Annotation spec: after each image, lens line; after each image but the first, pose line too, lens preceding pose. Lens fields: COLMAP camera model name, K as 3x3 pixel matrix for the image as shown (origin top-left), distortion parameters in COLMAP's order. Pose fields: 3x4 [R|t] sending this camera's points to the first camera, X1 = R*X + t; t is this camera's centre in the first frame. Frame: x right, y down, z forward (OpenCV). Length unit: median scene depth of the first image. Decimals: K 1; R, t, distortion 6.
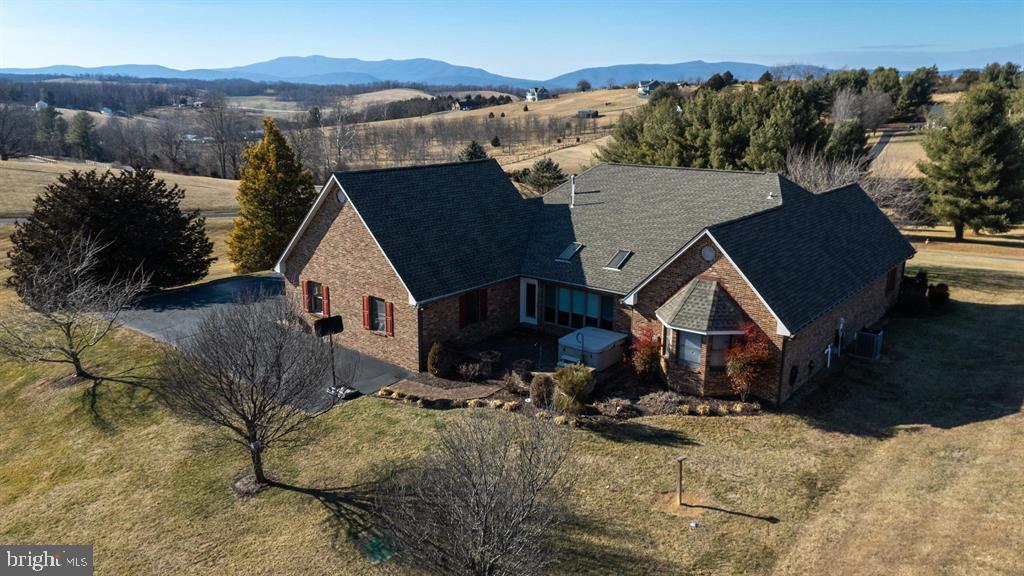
lens RADIAL K [[737.9, 0, 512.0], [0, 737.9, 288.0], [0, 0, 1]] dist [0.097624, -0.124591]
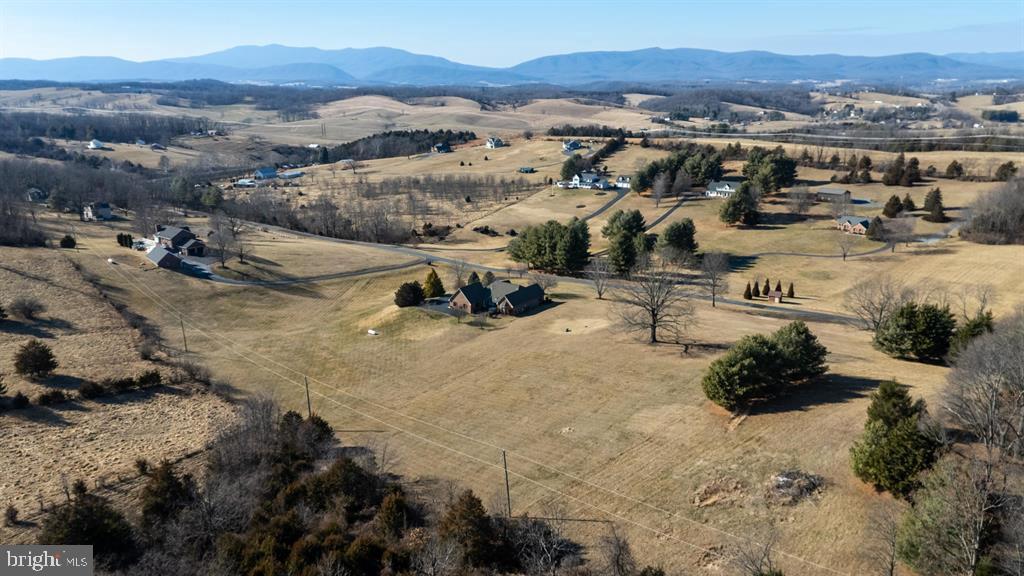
lens RADIAL K [[737.9, 0, 512.0], [0, 737.9, 288.0], [0, 0, 1]] dist [0.097624, -0.124591]
pose [[0.998662, -0.024760, 0.045397, -0.043825], [0.023862, 0.999511, 0.020230, -0.330263], [-0.045876, -0.019120, 0.998764, -7.452995]]
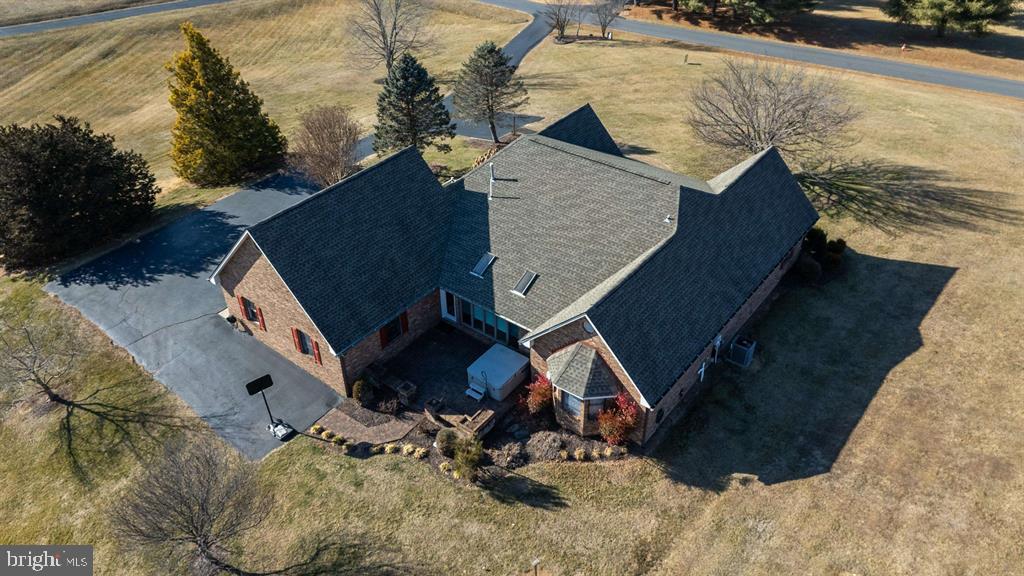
lens RADIAL K [[737.9, 0, 512.0], [0, 737.9, 288.0], [0, 0, 1]] dist [0.097624, -0.124591]
pose [[0.999737, -0.022775, 0.002654, 0.140518], [0.020196, 0.929445, 0.368408, -0.496277], [-0.010858, -0.368257, 0.929661, -0.015594]]
